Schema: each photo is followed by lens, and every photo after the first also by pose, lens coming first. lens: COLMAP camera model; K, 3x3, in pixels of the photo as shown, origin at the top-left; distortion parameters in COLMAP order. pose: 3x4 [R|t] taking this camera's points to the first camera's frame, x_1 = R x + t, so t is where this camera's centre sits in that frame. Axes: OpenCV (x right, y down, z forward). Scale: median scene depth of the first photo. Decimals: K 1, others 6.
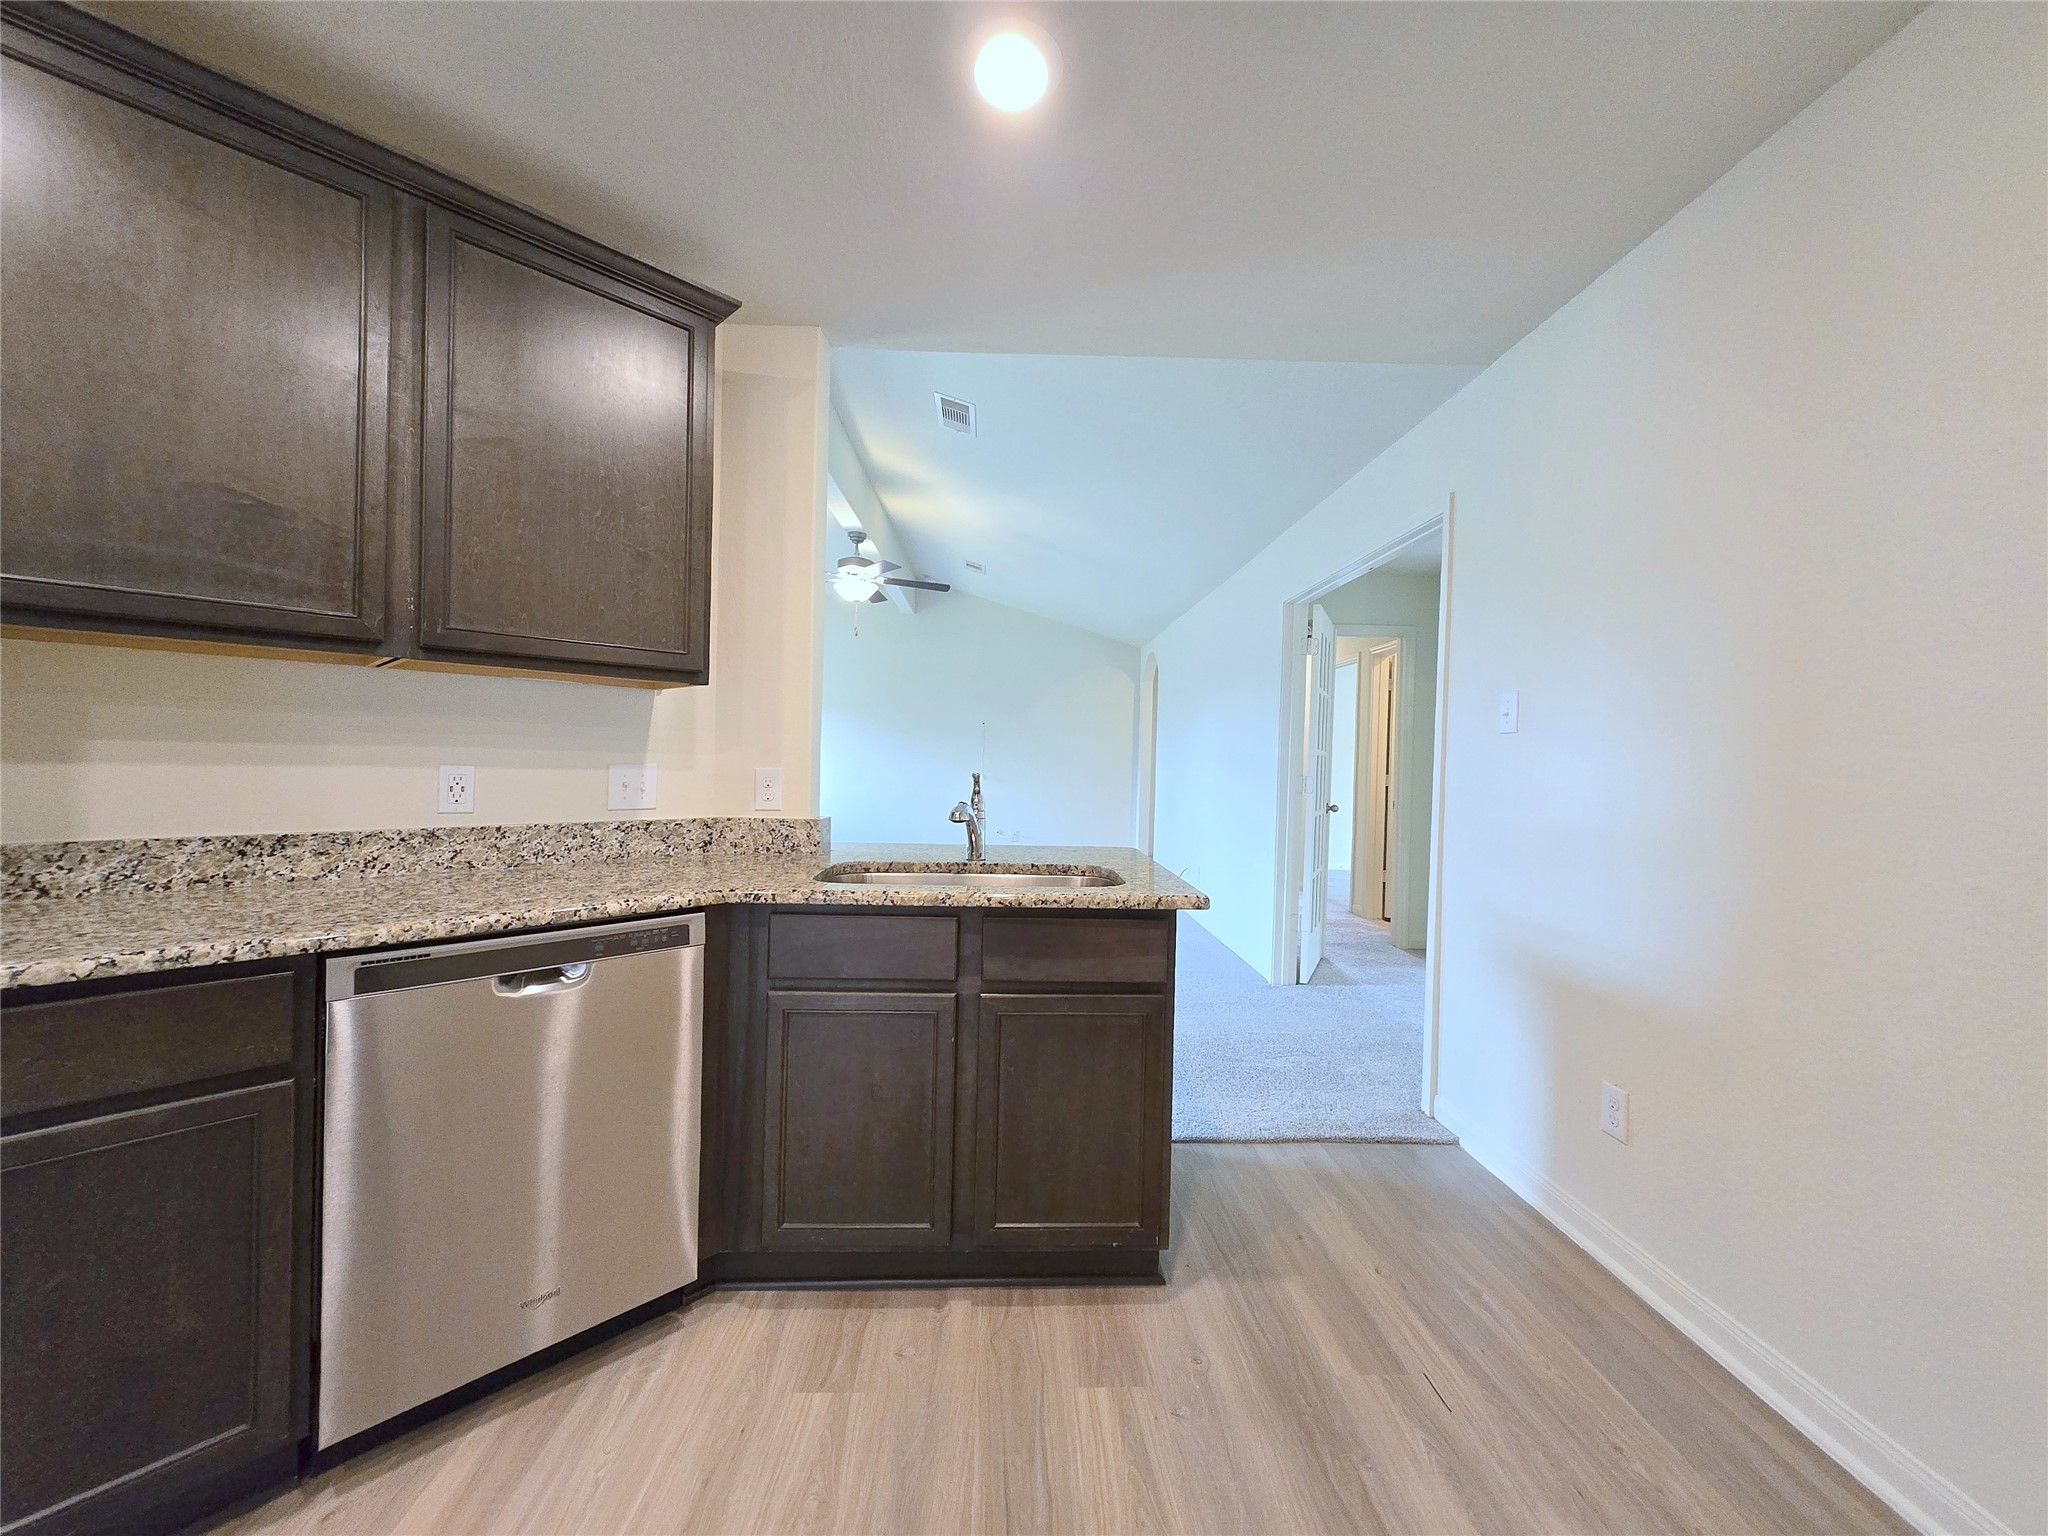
lens RADIAL K [[811.0, 0, 1027.8], [0, 811.0, 769.2], [0, 0, 1]] dist [-0.003140, 0.003399]
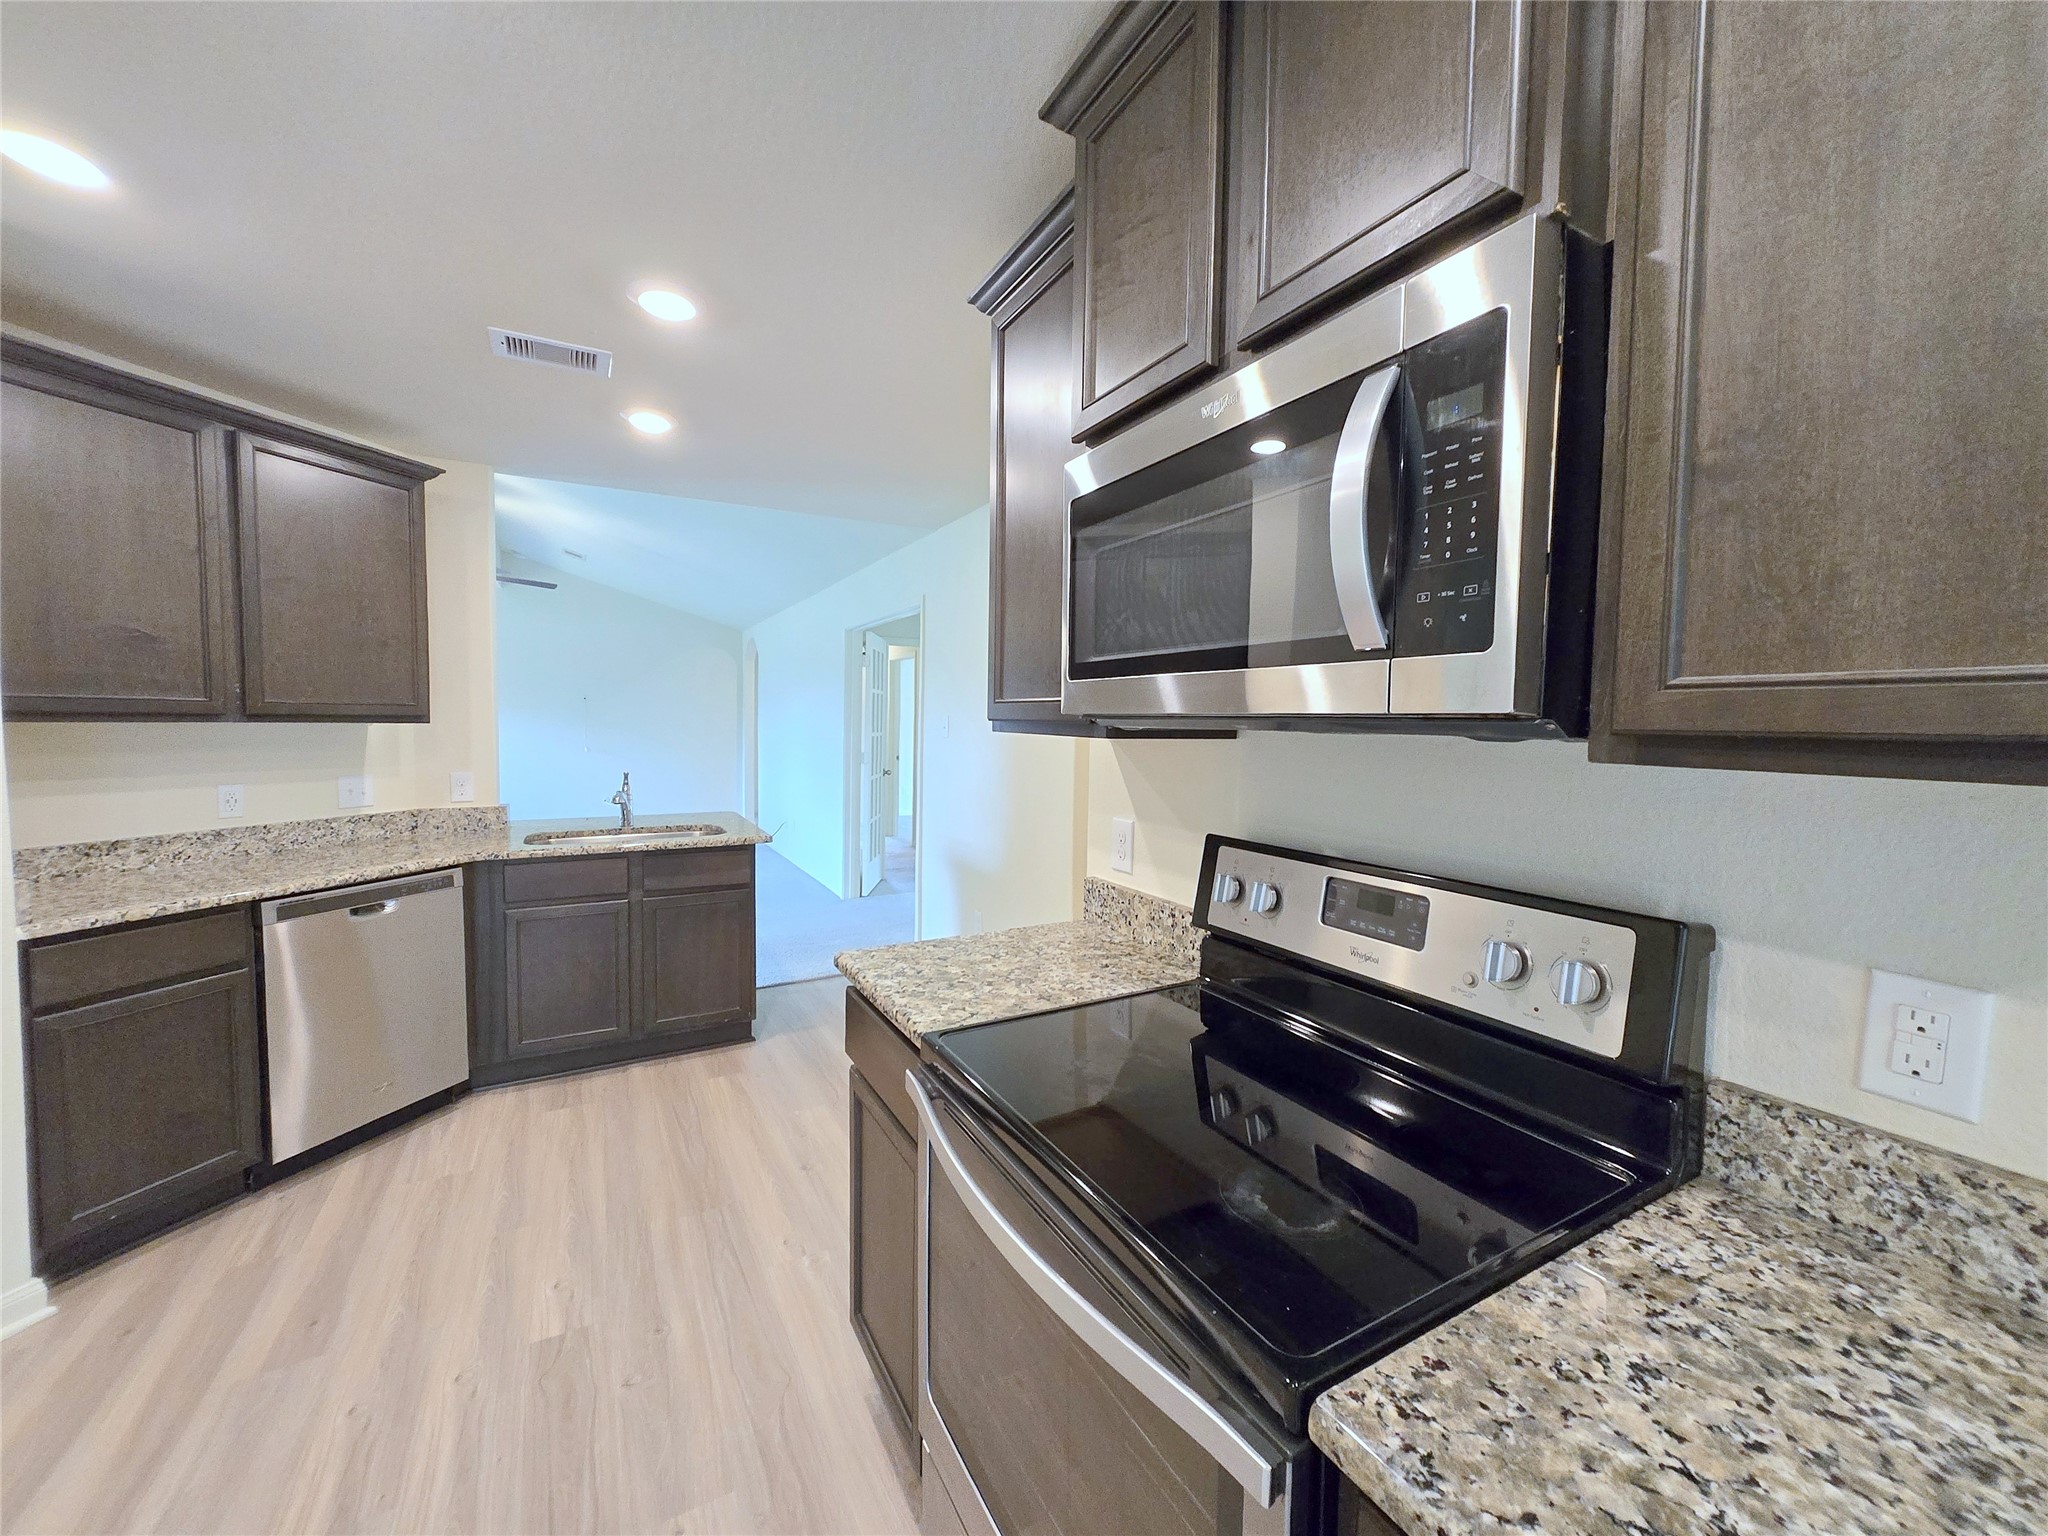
lens RADIAL K [[811.0, 0, 1029.2], [0, 811.0, 765.8], [0, 0, 1]] dist [-0.003140, 0.003399]
pose [[0.892388, -0.035675, 0.449856, -0.093881], [0.011169, 0.998311, 0.057014, -0.113600], [-0.451130, -0.045854, 0.891279, -0.996287]]
